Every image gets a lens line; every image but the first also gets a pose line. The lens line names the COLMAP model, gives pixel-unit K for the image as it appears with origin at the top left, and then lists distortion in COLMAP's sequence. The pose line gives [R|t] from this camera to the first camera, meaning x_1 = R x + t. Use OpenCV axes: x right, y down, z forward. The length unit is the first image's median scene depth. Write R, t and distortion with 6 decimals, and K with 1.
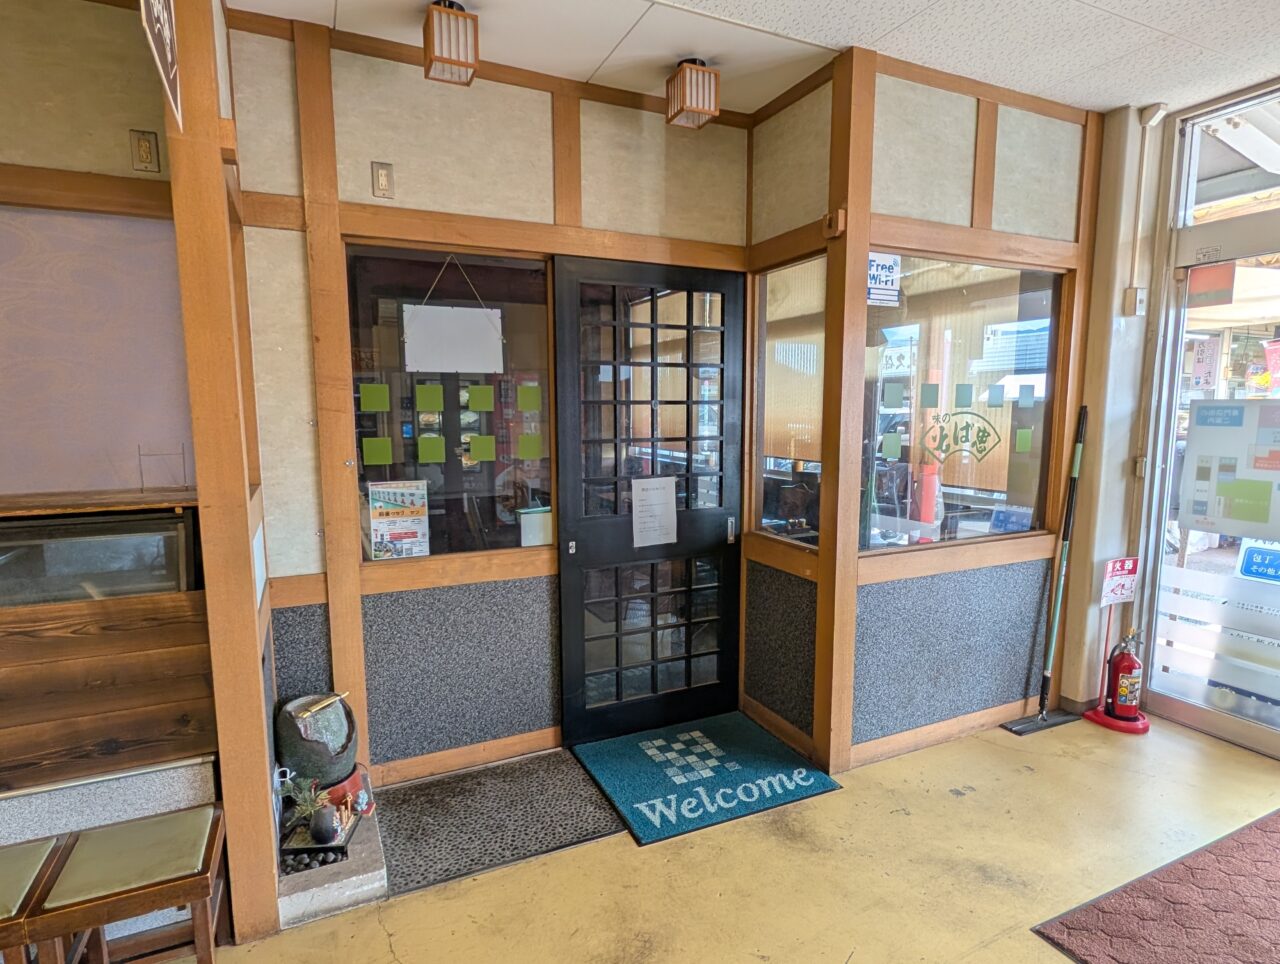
lens RADIAL K [[695.8, 0, 640.0], [0, 695.8, 482.0], [0, 0, 1]] dist [0.001517, -0.000085]
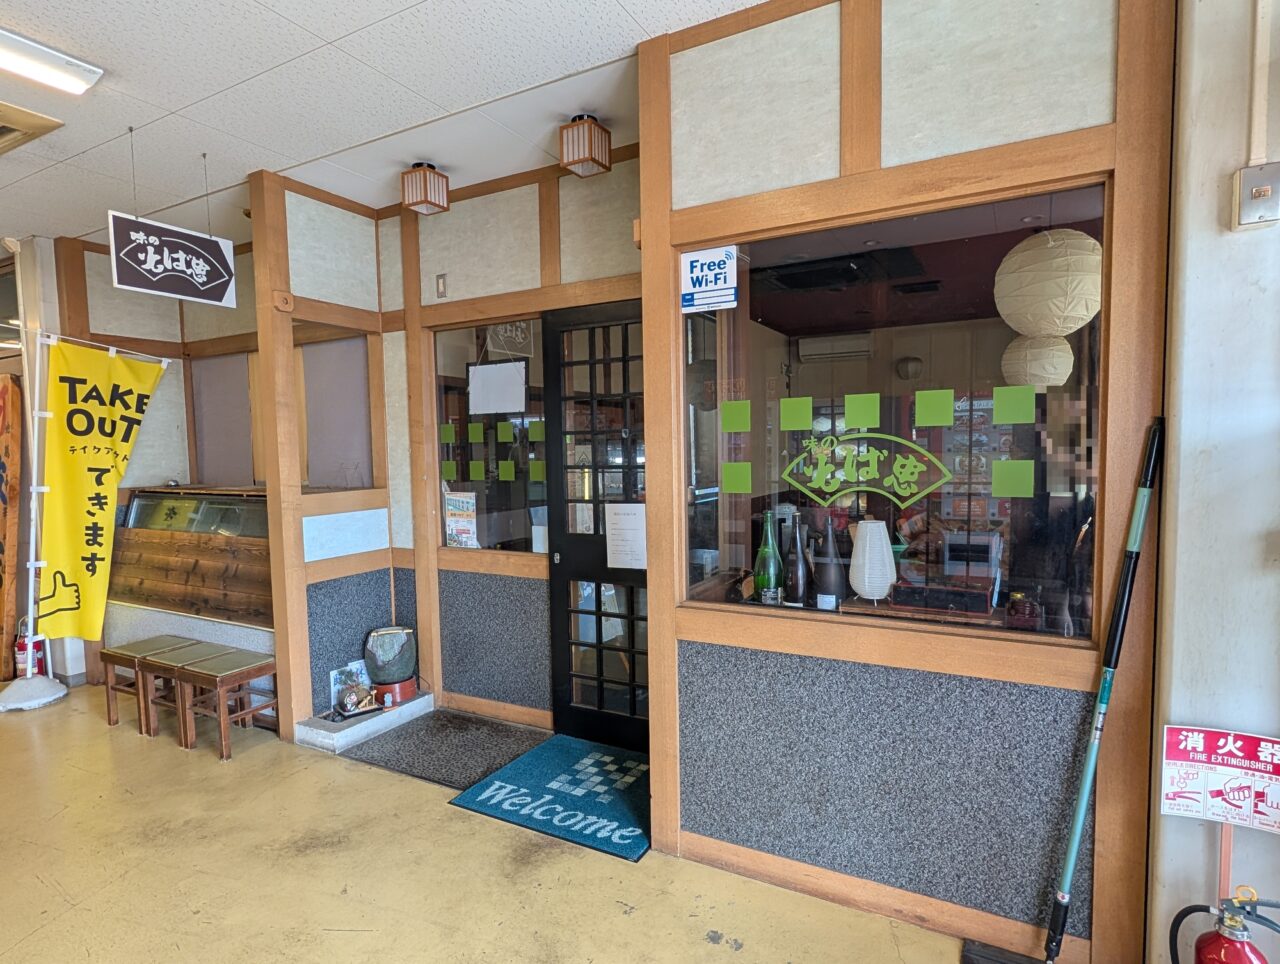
lens RADIAL K [[695.8, 0, 640.0], [0, 695.8, 482.0], [0, 0, 1]] dist [0.001517, -0.000085]
pose [[0.592923, 0.033804, -0.804550, 0.977979], [-0.071072, 0.997416, -0.010469, -0.032104], [0.802117, 0.063388, 0.593793, 0.445874]]
